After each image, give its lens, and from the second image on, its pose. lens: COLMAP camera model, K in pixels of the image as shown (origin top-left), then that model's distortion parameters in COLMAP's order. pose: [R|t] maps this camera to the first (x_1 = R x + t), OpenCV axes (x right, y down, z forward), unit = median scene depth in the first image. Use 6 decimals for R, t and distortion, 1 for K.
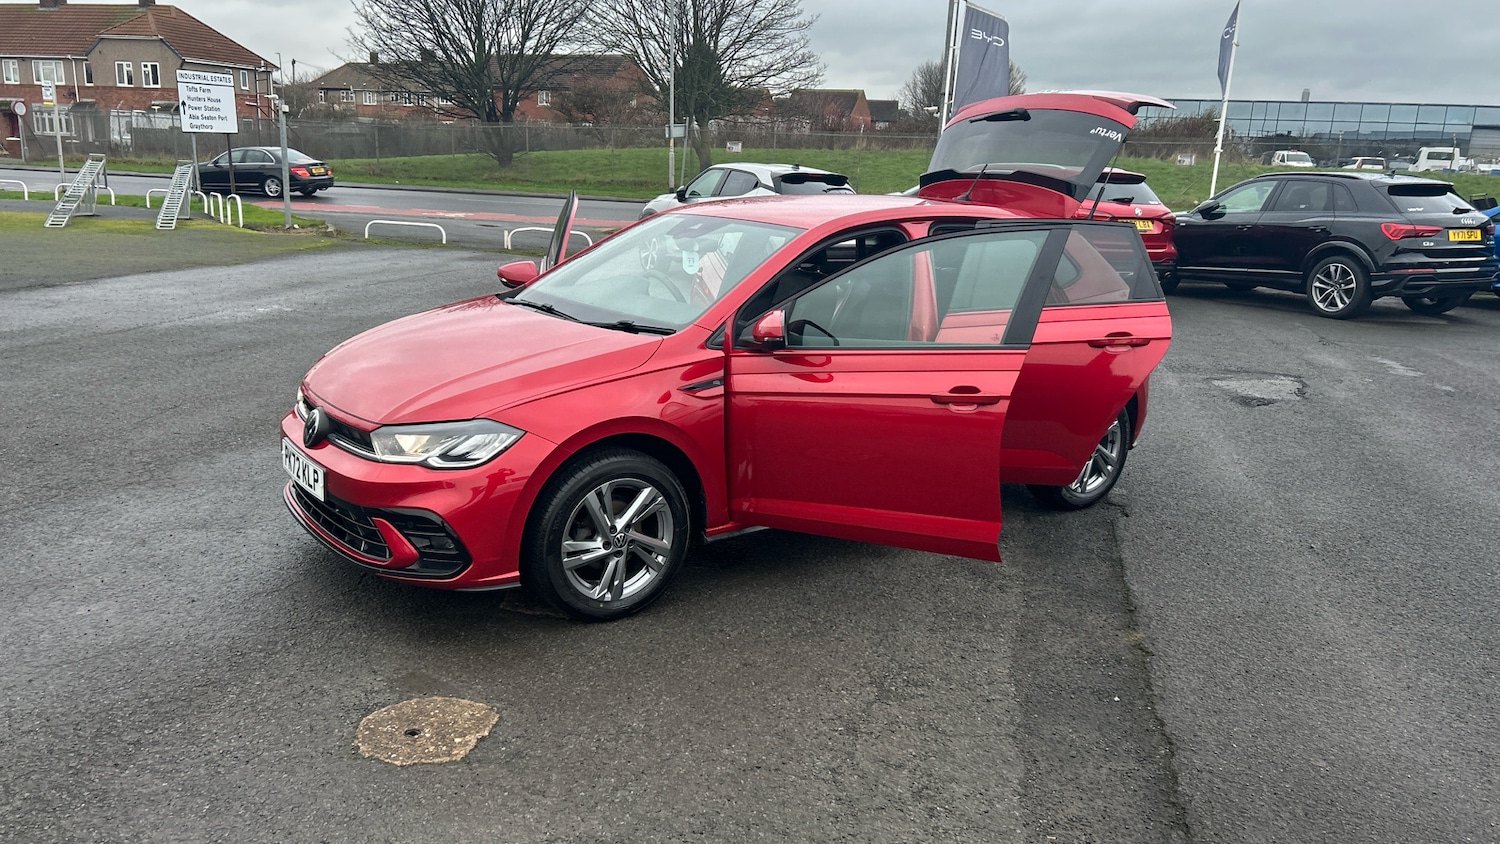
lens RADIAL K [[1120.7, 0, 745.4], [0, 1120.7, 425.5], [0, 0, 1]] dist [0.054304, -0.055879]
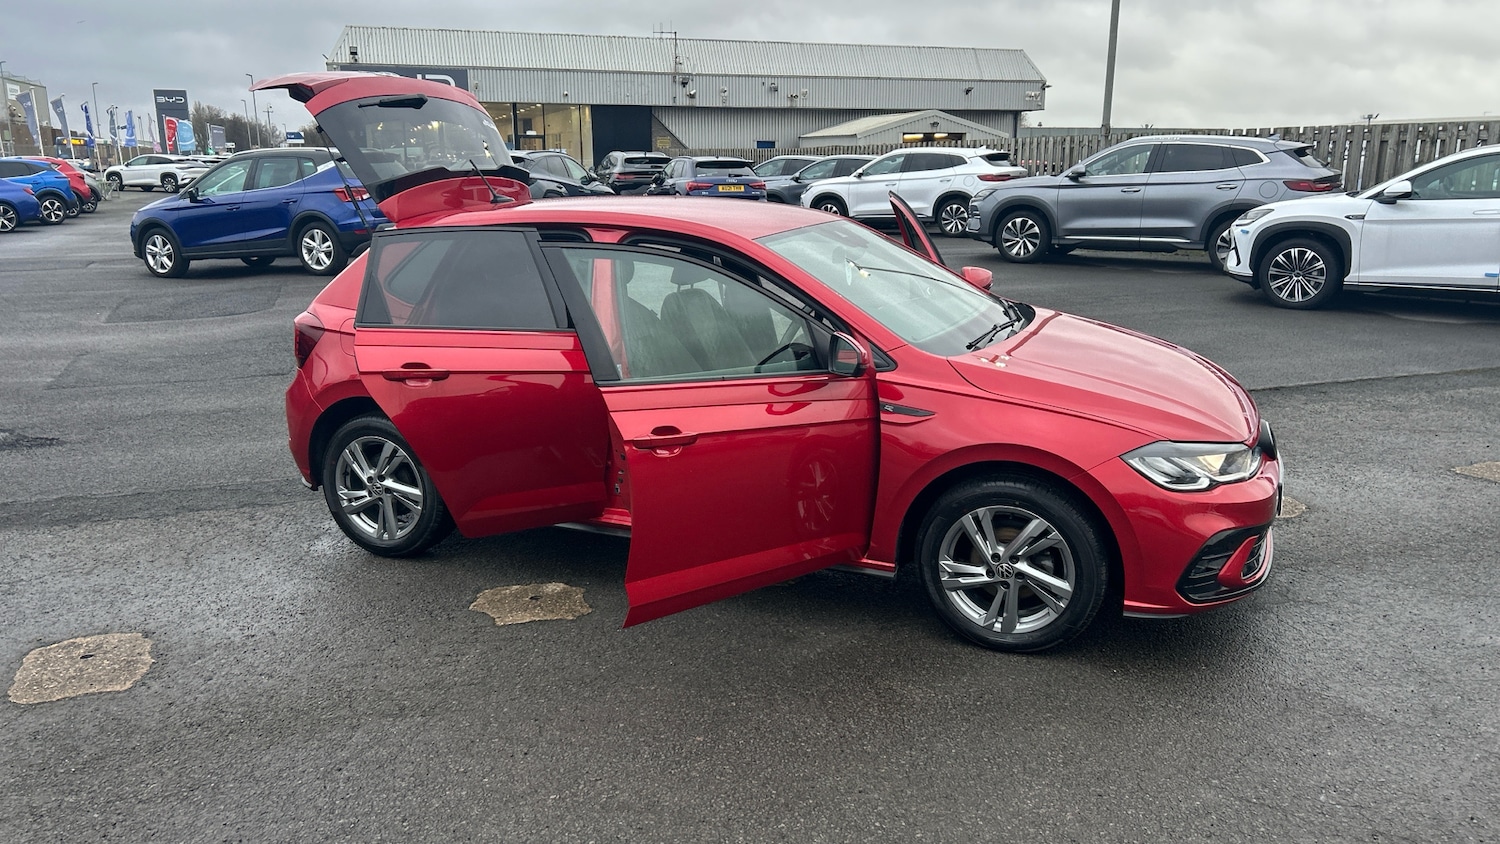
lens RADIAL K [[1120.7, 0, 756.1], [0, 1120.7, 426.2], [0, 0, 1]] dist [0.054304, -0.055879]
pose [[-0.532825, -0.226624, 0.815315, -0.647611], [0.185271, 0.908857, 0.373703, -0.318223], [-0.825695, 0.350172, -0.442275, 1.230168]]
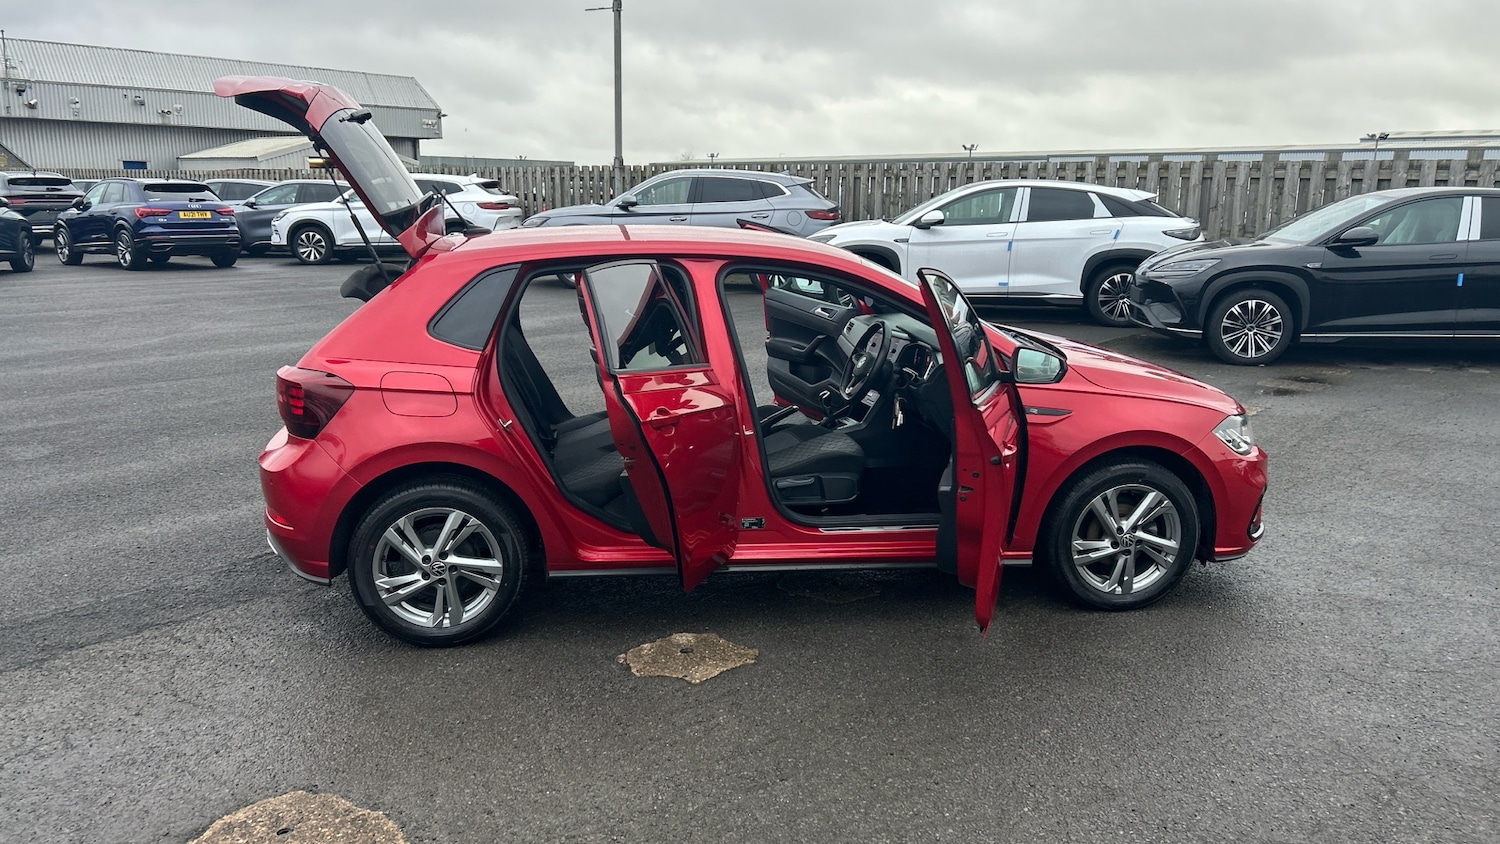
lens RADIAL K [[1120.7, 0, 739.9], [0, 1120.7, 426.5], [0, 0, 1]] dist [0.054304, -0.055879]
pose [[-0.889223, -0.133337, 0.437612, -0.322070], [0.072073, 0.903804, 0.421833, -0.379097], [-0.451761, 0.406644, -0.794073, 1.528330]]
